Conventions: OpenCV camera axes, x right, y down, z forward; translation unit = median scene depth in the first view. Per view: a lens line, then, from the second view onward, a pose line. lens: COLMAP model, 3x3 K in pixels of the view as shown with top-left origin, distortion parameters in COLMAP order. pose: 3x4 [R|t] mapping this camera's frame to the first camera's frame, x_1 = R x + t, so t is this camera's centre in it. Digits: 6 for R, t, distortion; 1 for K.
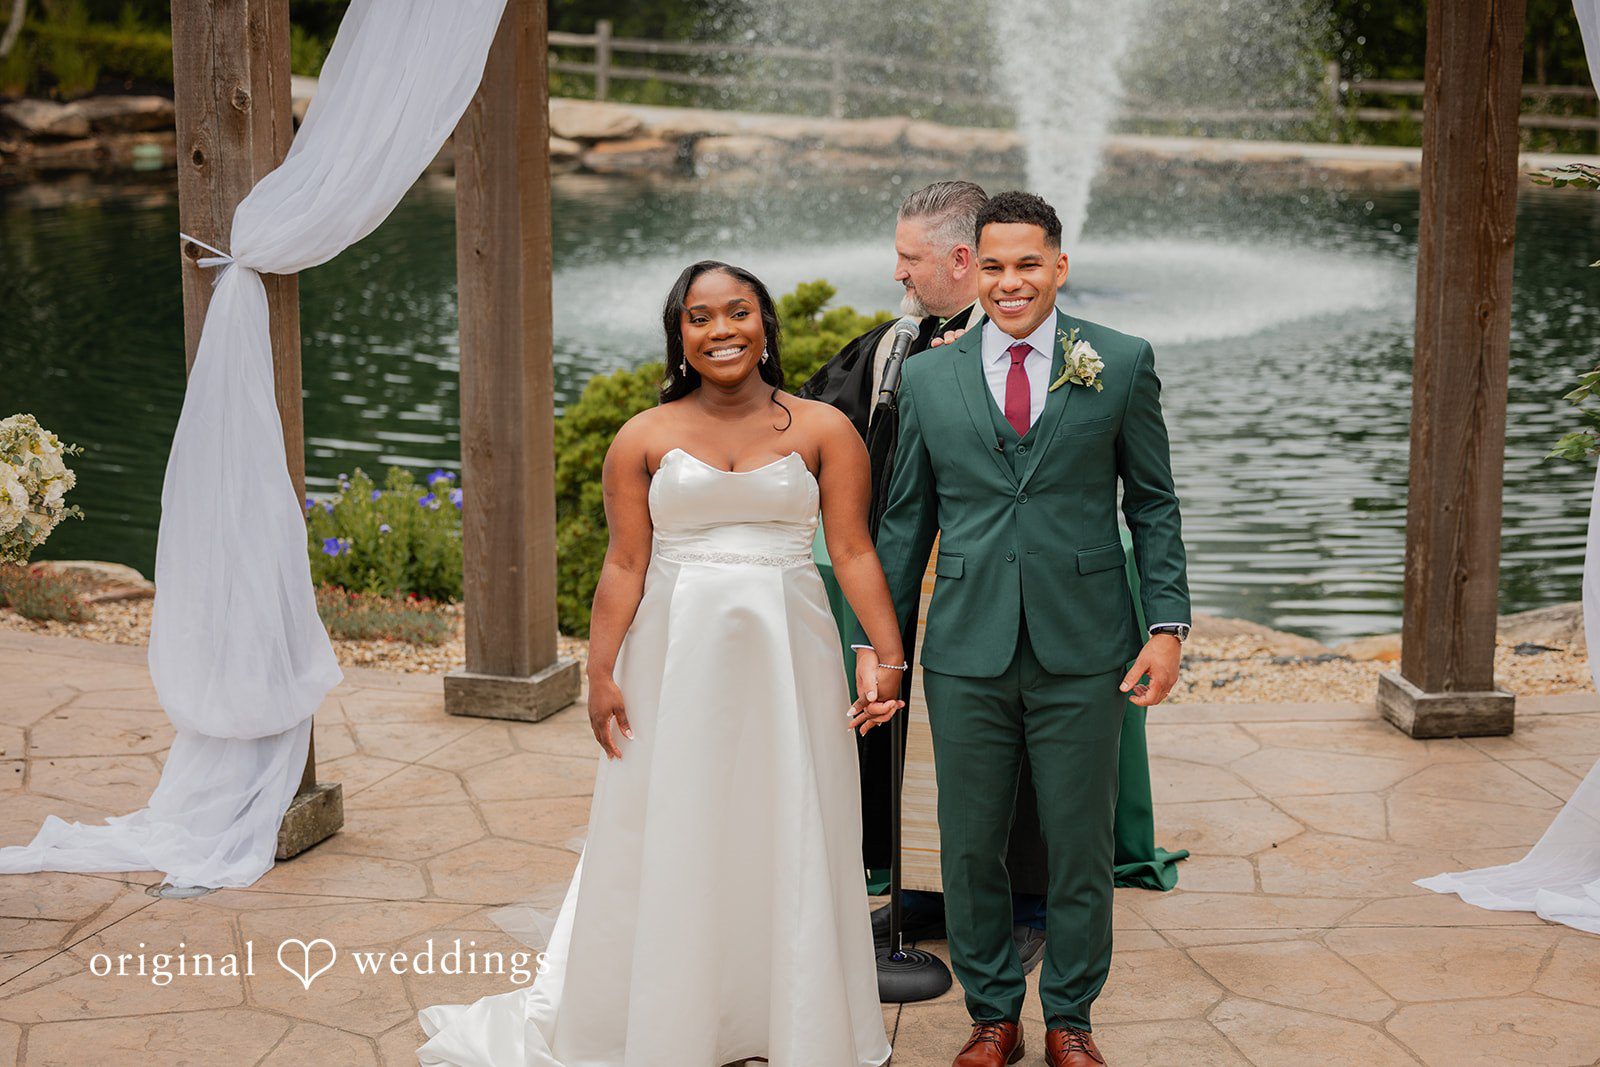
lens RADIAL K [[3132.5, 0, 792.3], [0, 3132.5, 527.3], [0, 0, 1]] dist [-0.010495, 0.000000]
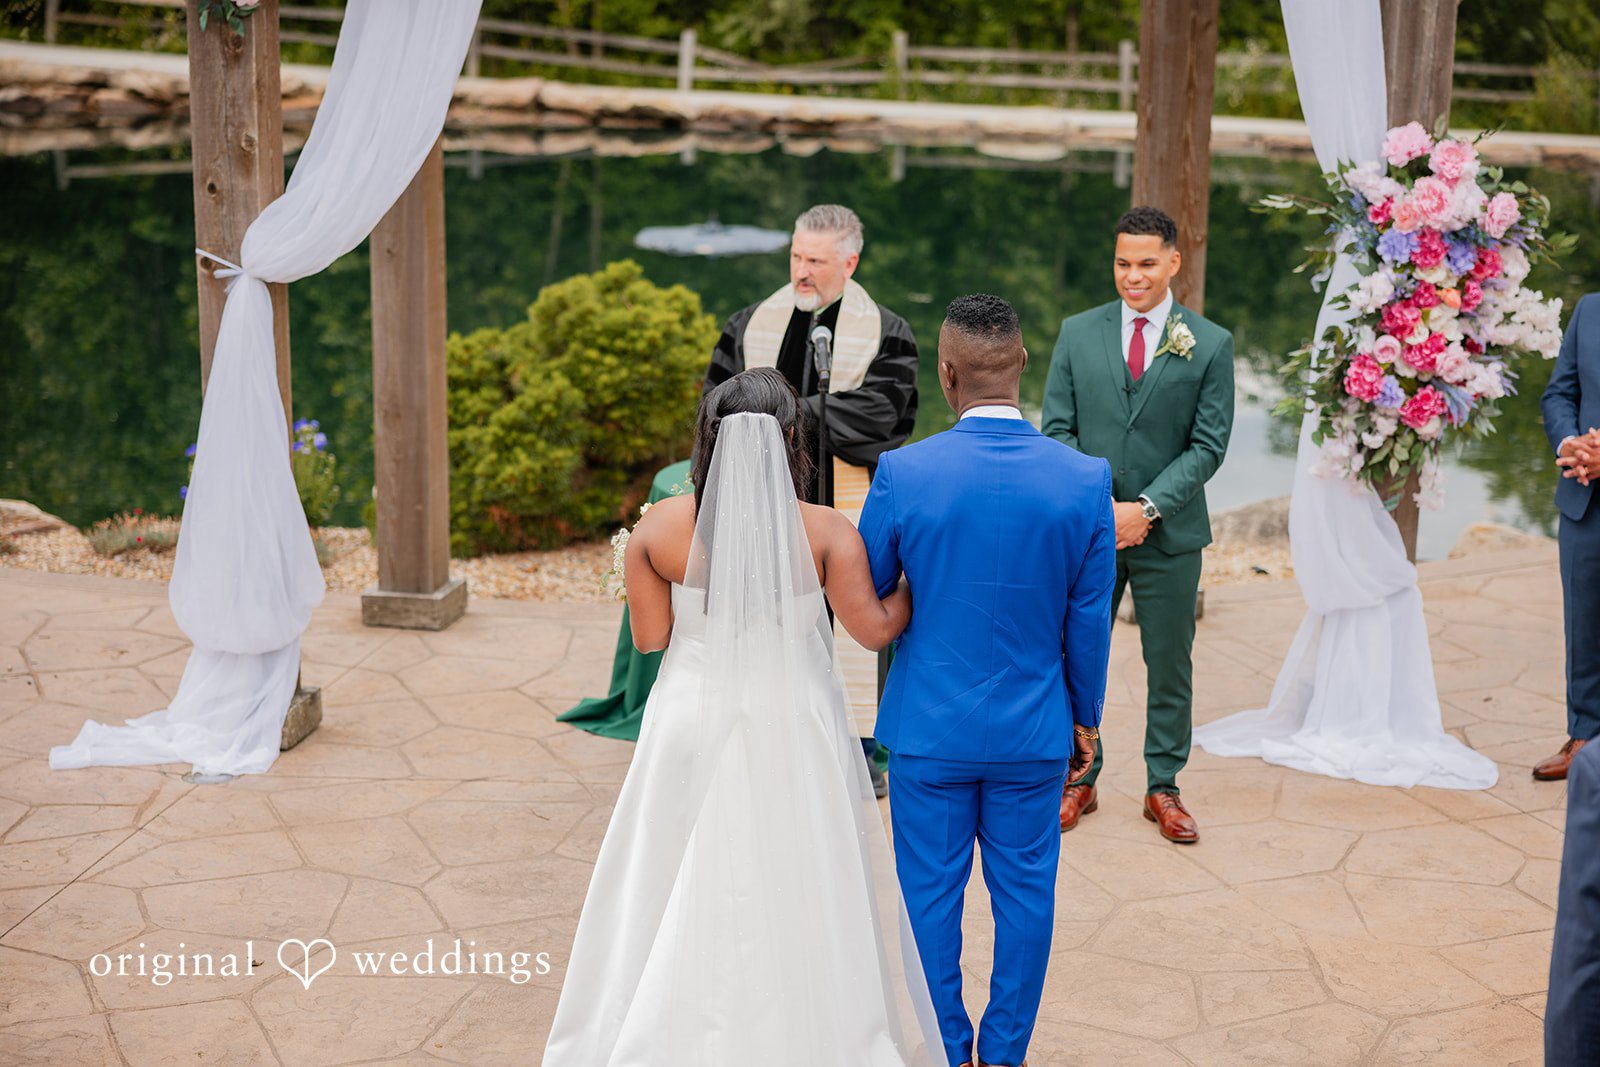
lens RADIAL K [[2745.2, 0, 815.3], [0, 2745.2, 542.1], [0, 0, 1]] dist [0.016386, 0.000000]
pose [[0.987676, -0.022763, 0.154847, -0.104681], [0.015963, 0.998859, 0.045020, -0.019589], [-0.155695, -0.041993, 0.986912, -0.097132]]
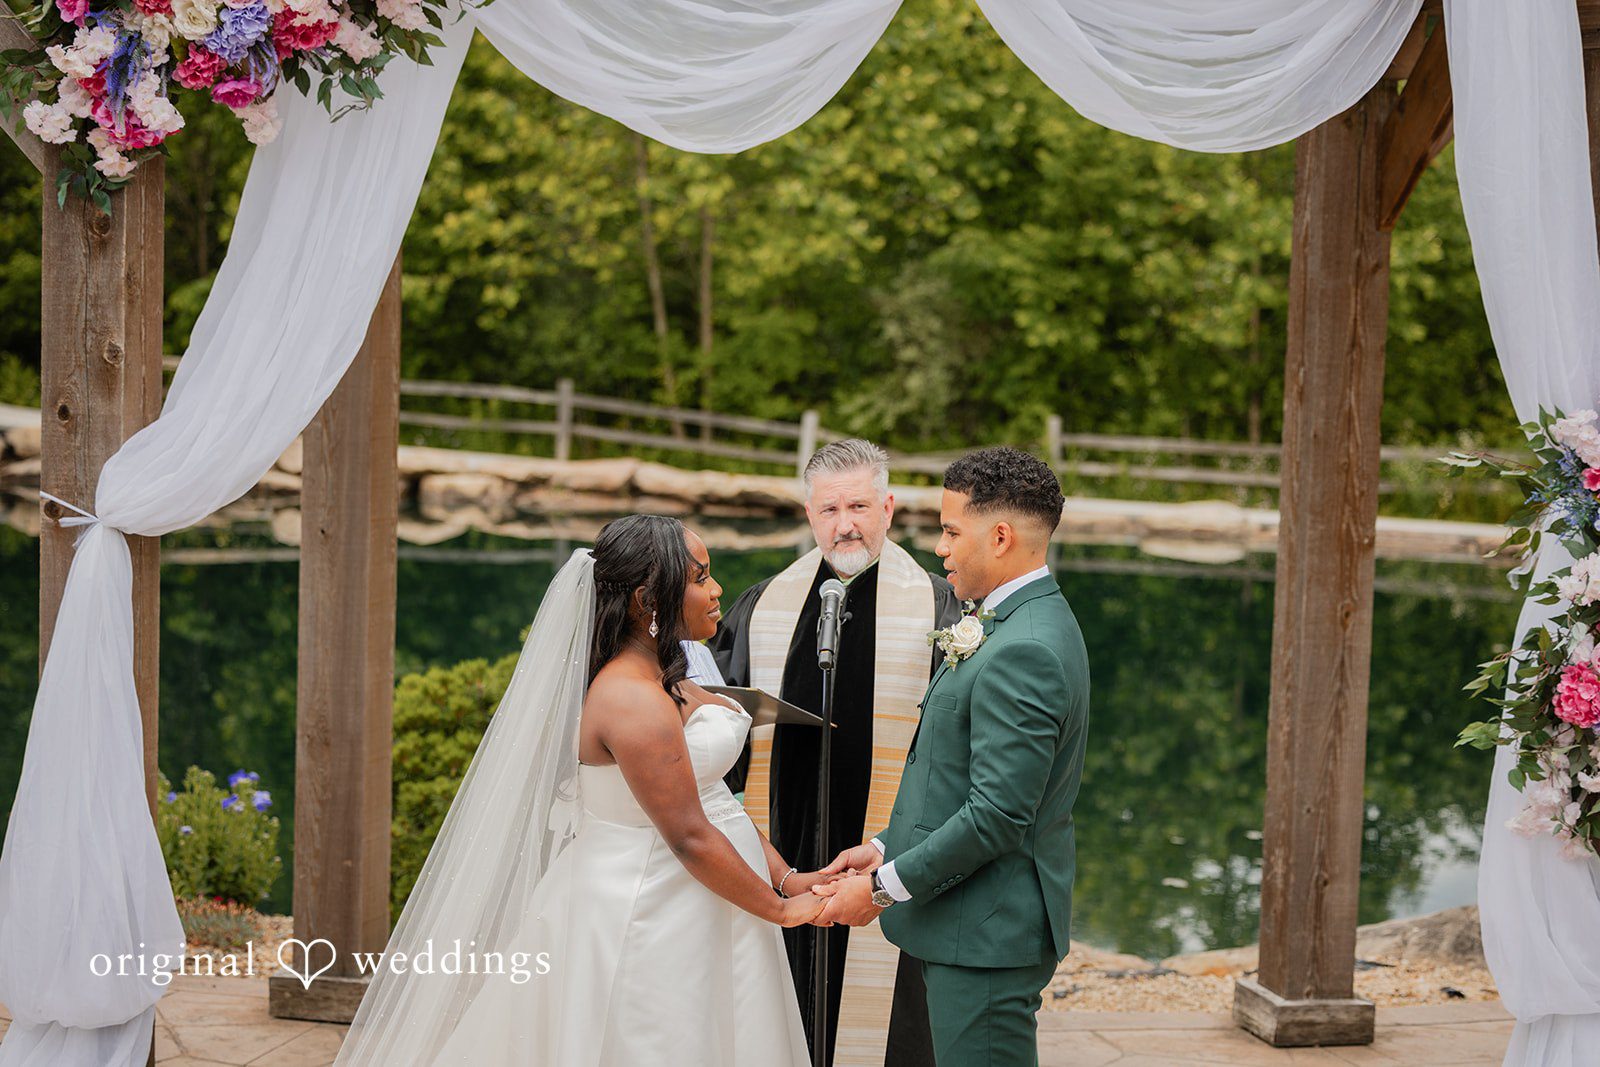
lens RADIAL K [[3132.5, 0, 794.2], [0, 3132.5, 527.3], [0, 0, 1]] dist [-0.010495, 0.000000]
pose [[0.994840, 0.022303, 0.098974, -0.051445], [-0.010894, 0.993381, -0.114351, 0.019667], [-0.100870, 0.112683, 0.988498, 0.030349]]
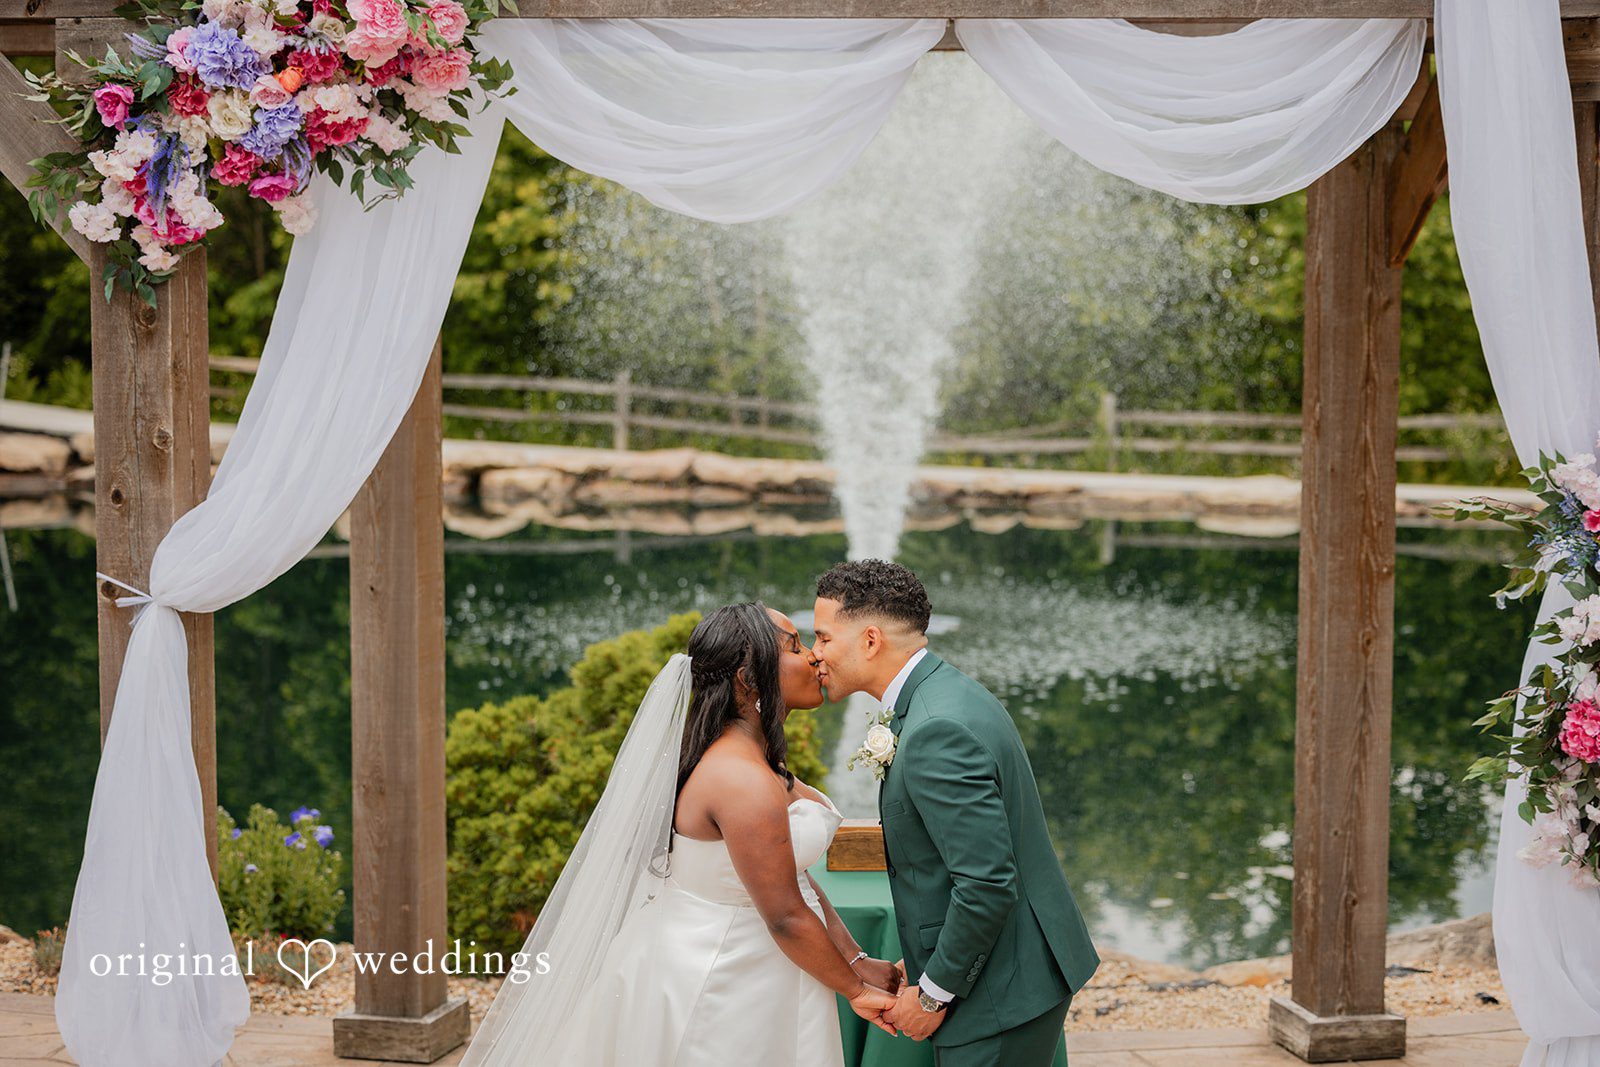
lens RADIAL K [[3132.5, 0, 797.0], [0, 3132.5, 533.5], [0, 0, 1]] dist [-0.010495, 0.000000]
pose [[0.996858, -0.006134, 0.078970, -0.044097], [0.014224, 0.994652, -0.102297, -0.001312], [-0.077920, 0.103099, 0.991614, -0.002654]]
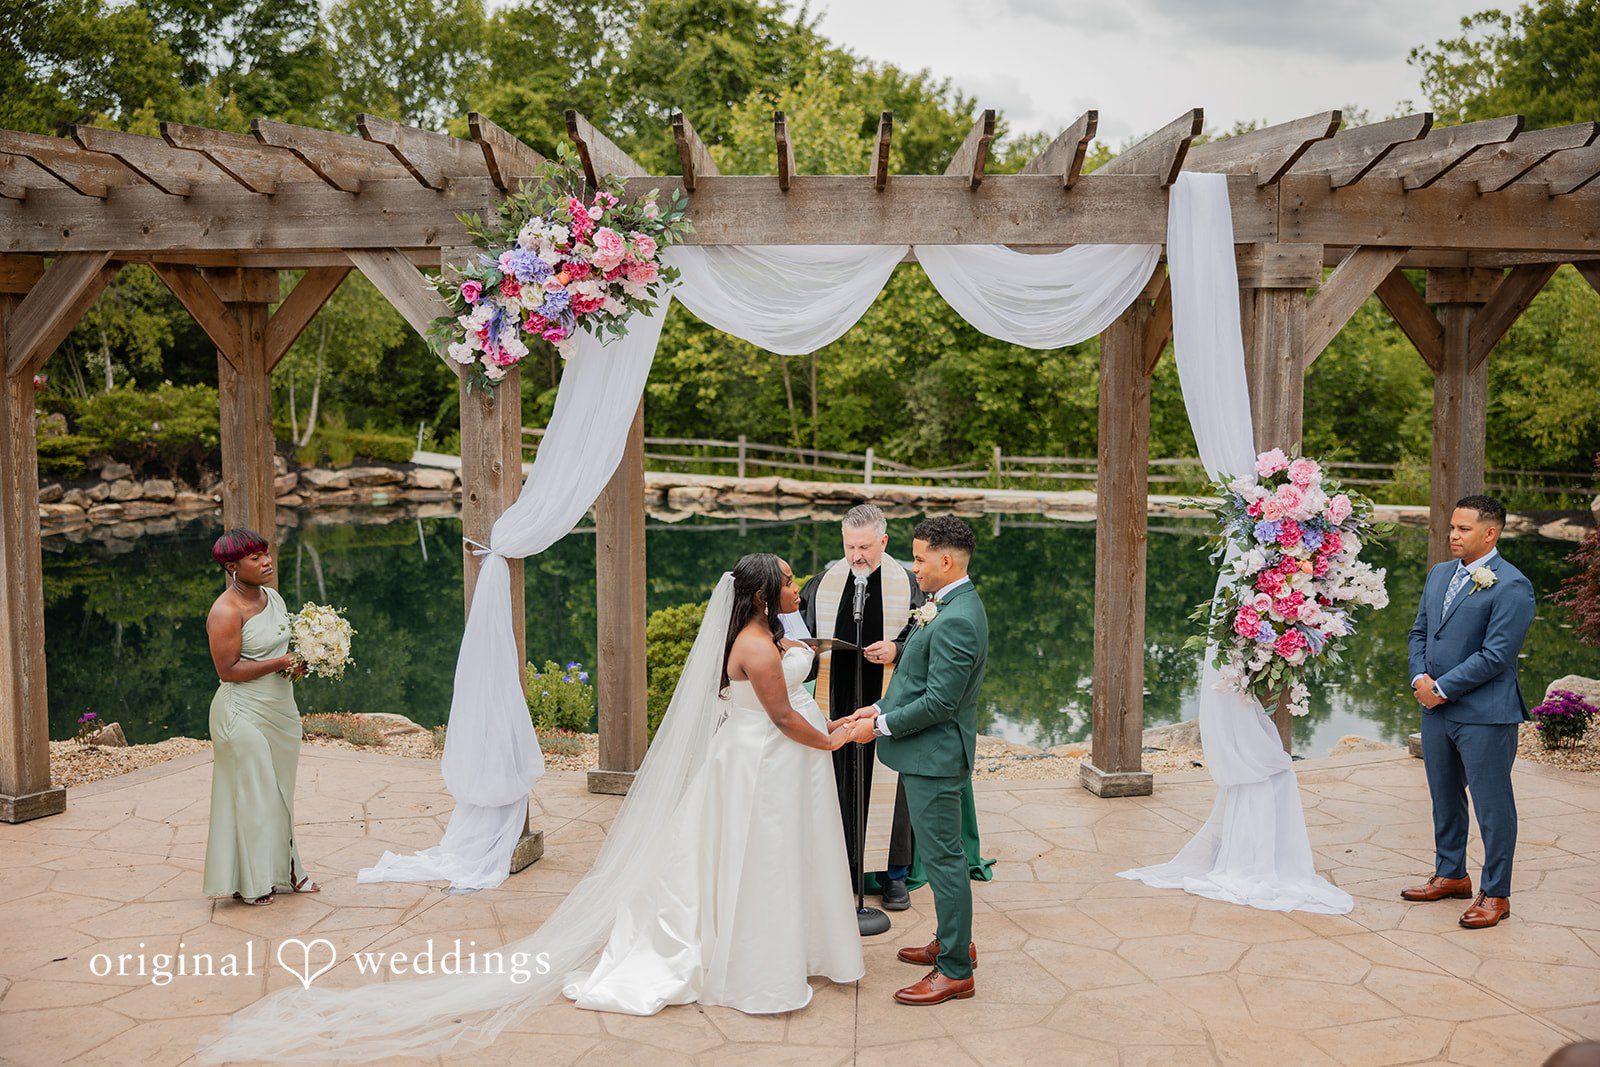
lens RADIAL K [[1638.7, 0, 798.4], [0, 1638.7, 521.0], [0, 0, 1]] dist [-0.000303, 0.000000]
pose [[0.998356, -0.005757, 0.057028, -0.041407], [0.011603, 0.994643, -0.102718, 0.000378], [-0.056131, 0.103211, 0.993074, 0.002910]]
